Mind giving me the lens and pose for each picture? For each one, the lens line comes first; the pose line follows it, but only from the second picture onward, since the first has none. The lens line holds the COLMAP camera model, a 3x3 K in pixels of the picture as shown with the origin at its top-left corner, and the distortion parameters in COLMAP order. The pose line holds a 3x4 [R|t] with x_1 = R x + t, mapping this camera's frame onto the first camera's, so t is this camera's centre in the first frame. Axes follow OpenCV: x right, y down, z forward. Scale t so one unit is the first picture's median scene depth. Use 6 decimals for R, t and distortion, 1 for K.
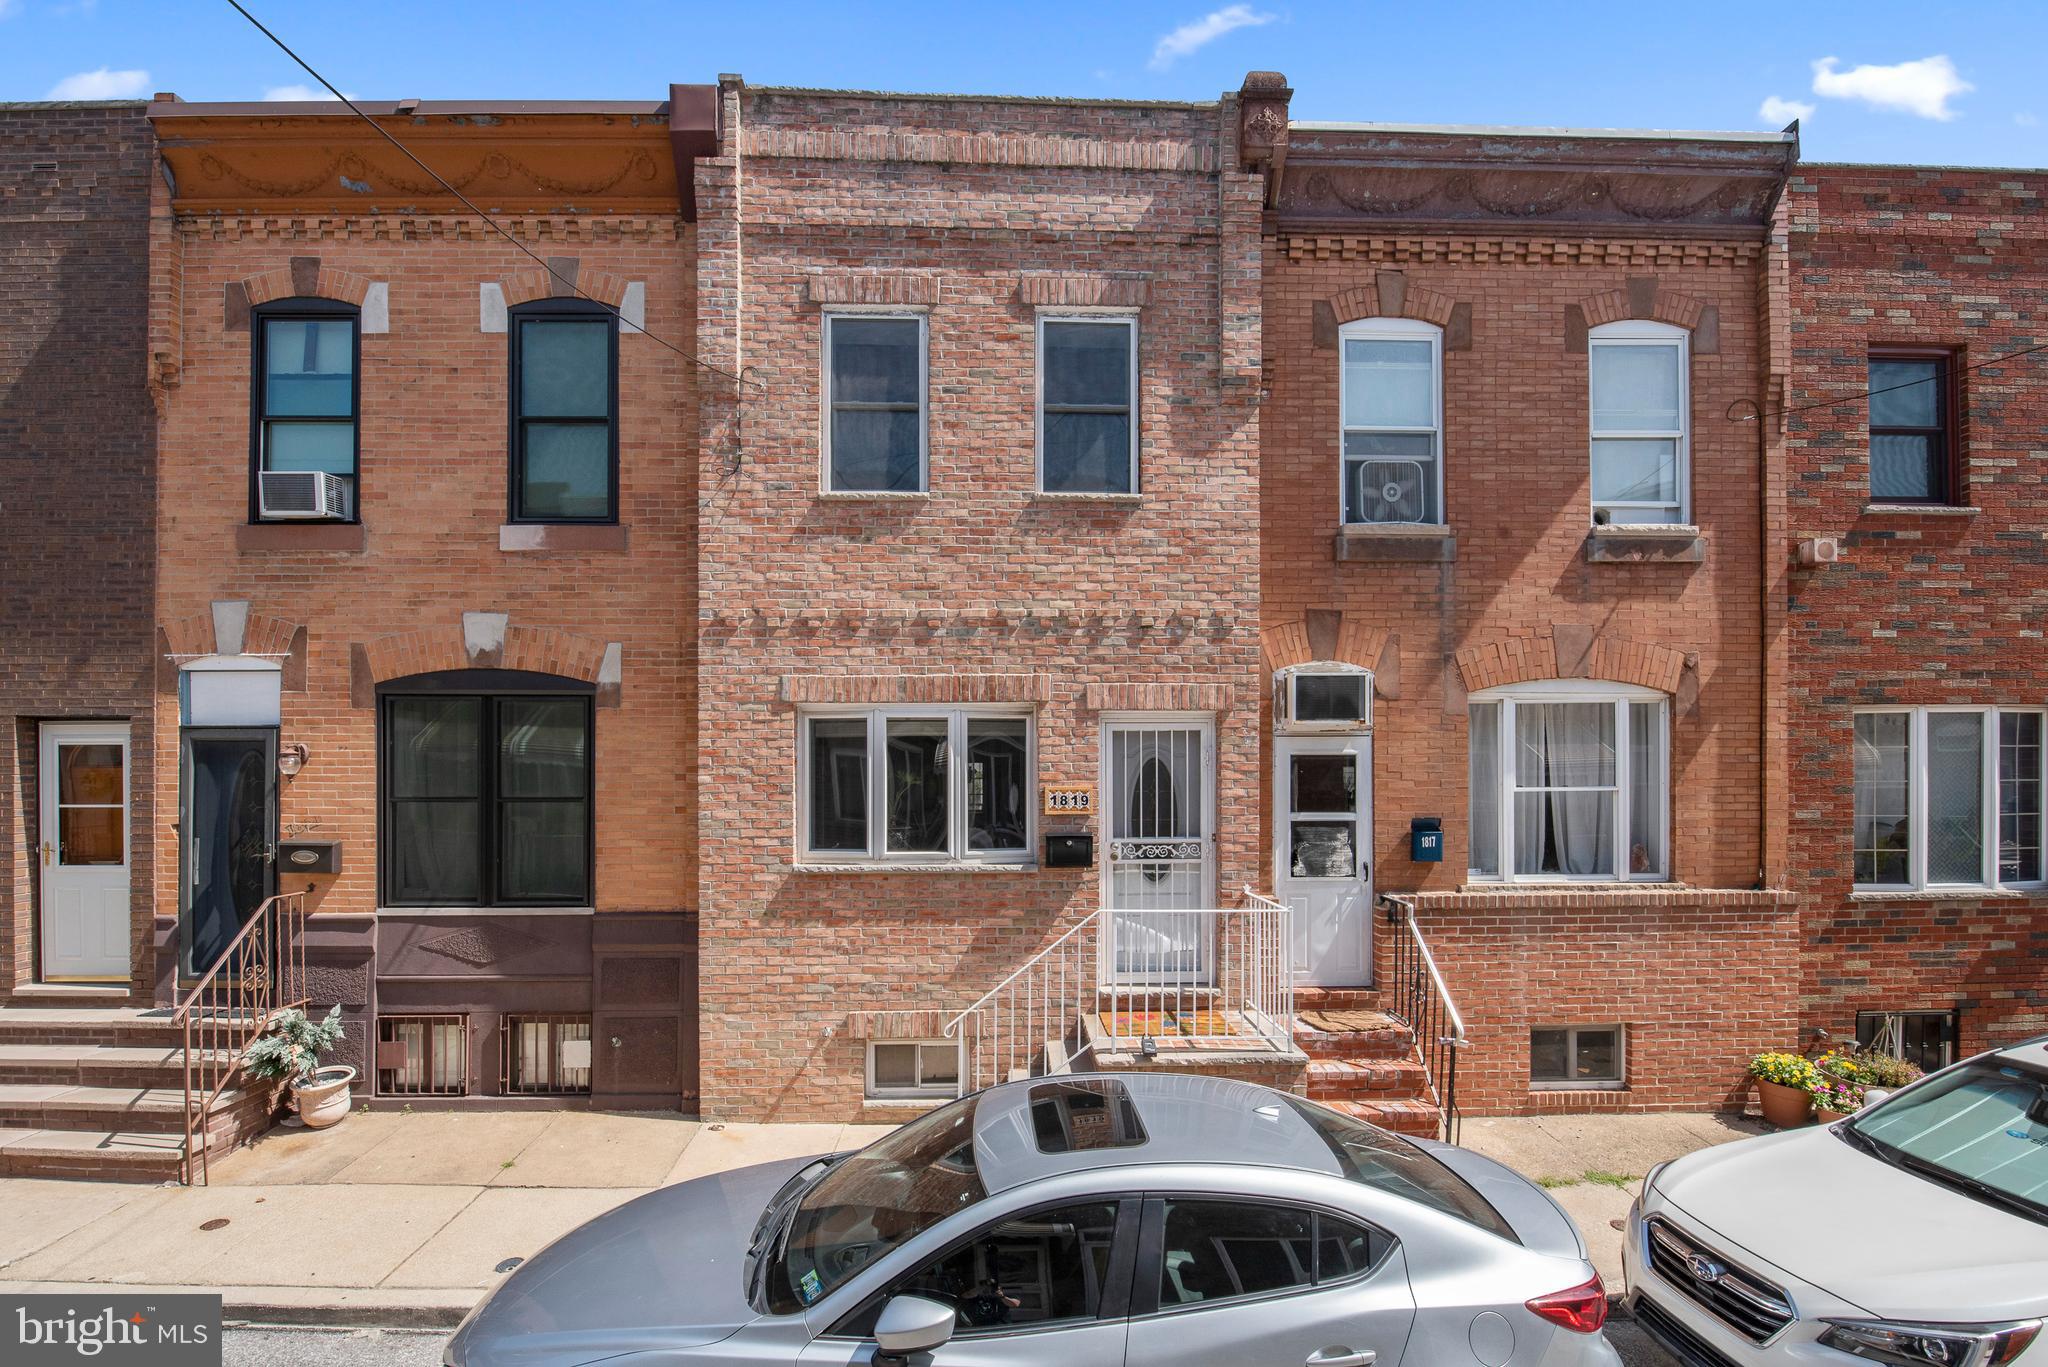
lens RADIAL K [[894.3, 0, 1022.4], [0, 894.3, 676.6], [0, 0, 1]] dist [-0.002471, -0.008923]
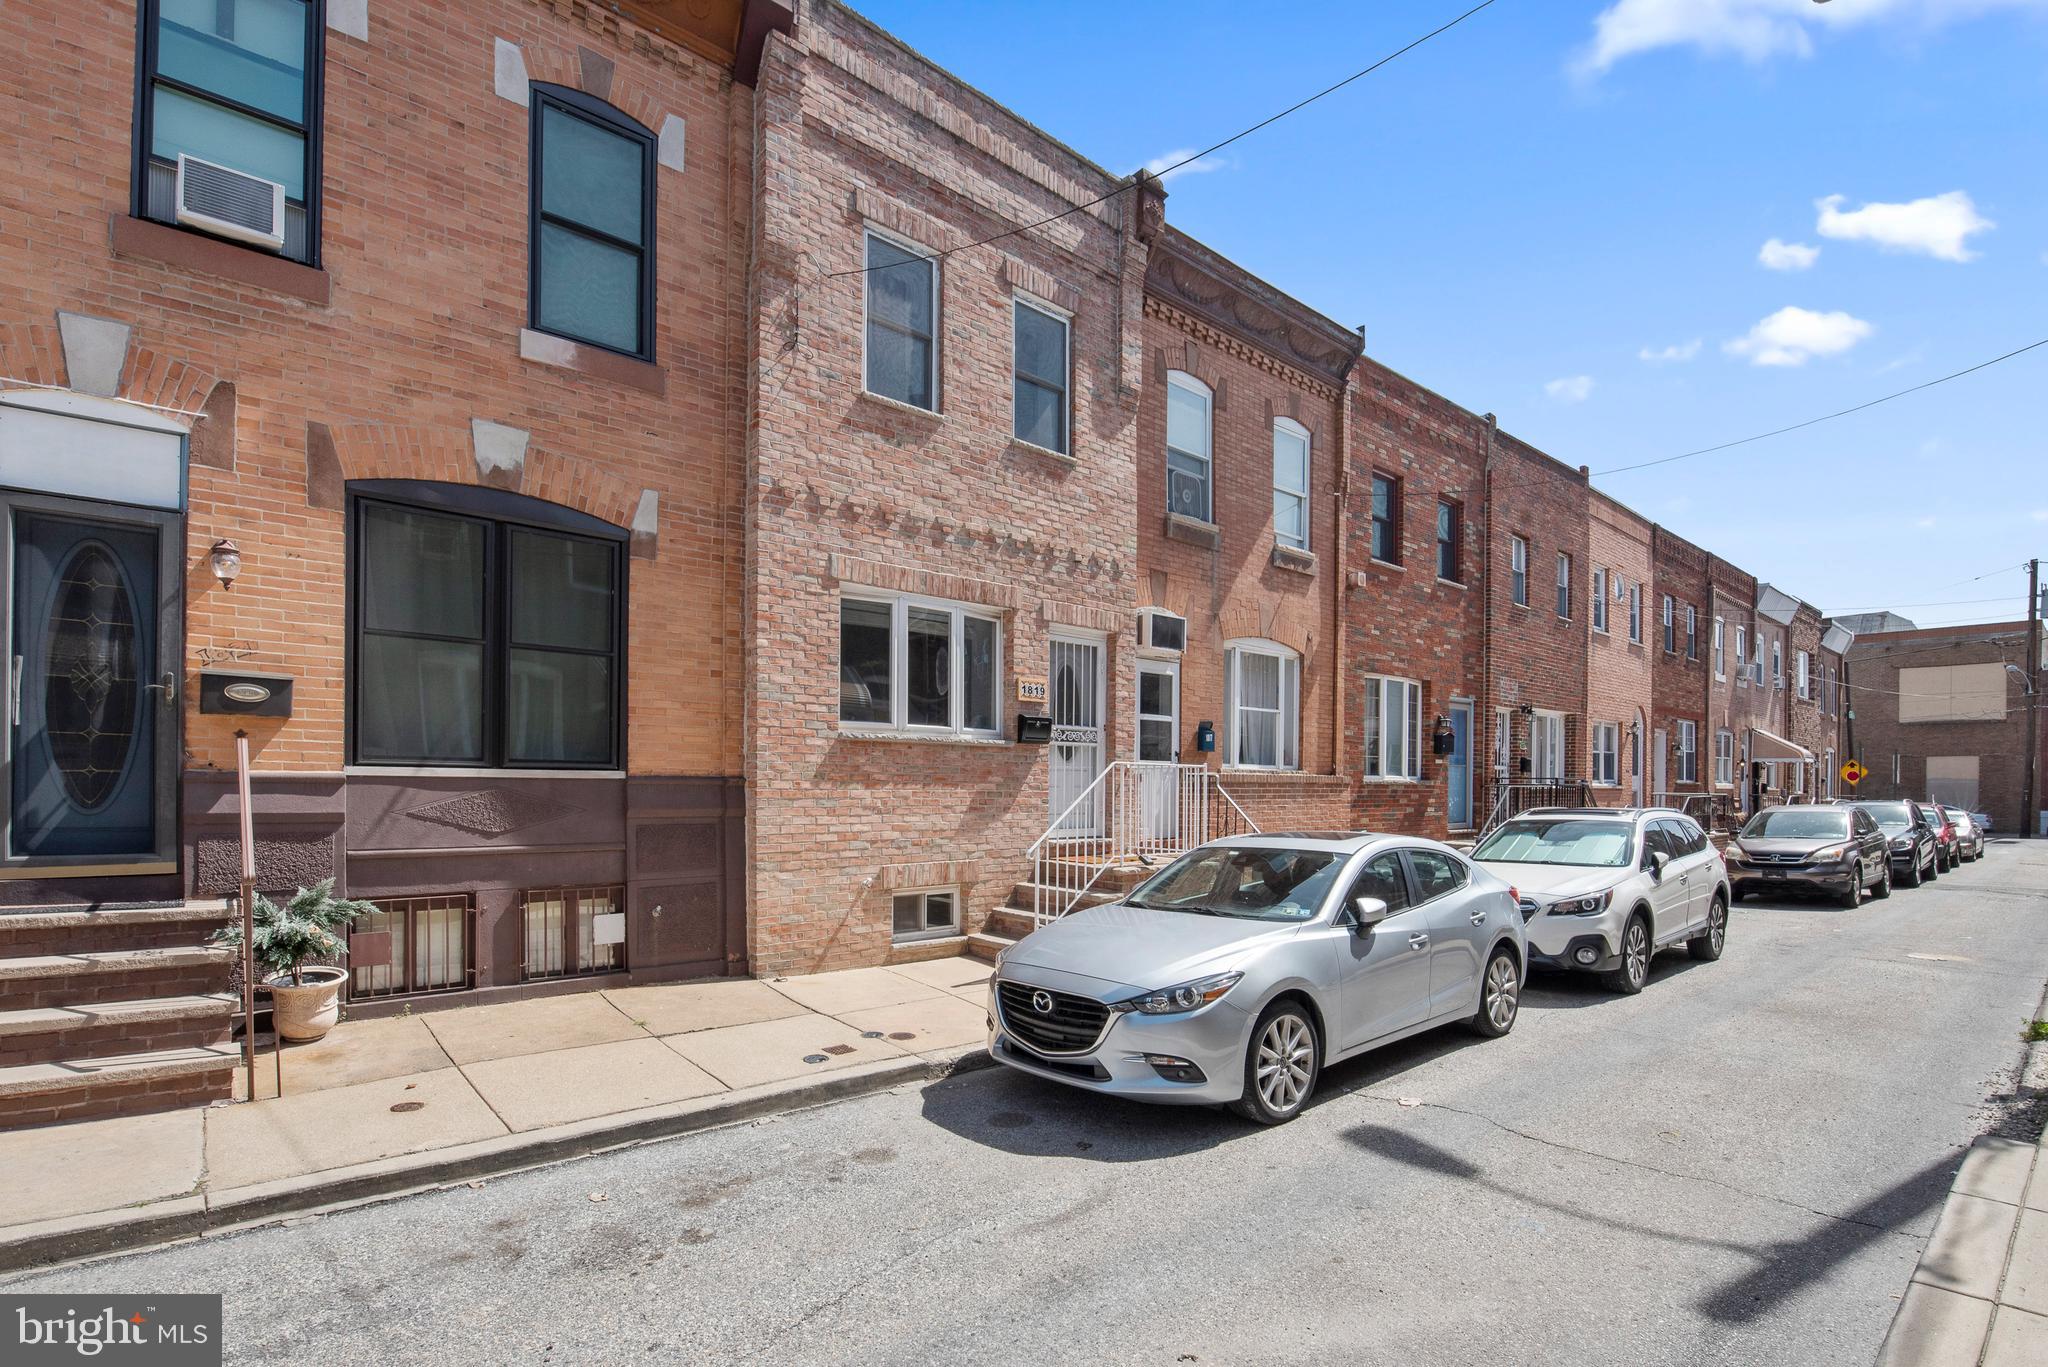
lens RADIAL K [[894.3, 0, 1068.0], [0, 894.3, 651.0], [0, 0, 1]] dist [-0.002471, -0.008923]
pose [[0.779153, 0.091051, 0.620186, -0.677676], [-0.079027, 0.995768, -0.046908, 0.137655], [-0.621832, -0.012463, 0.783051, 0.001320]]
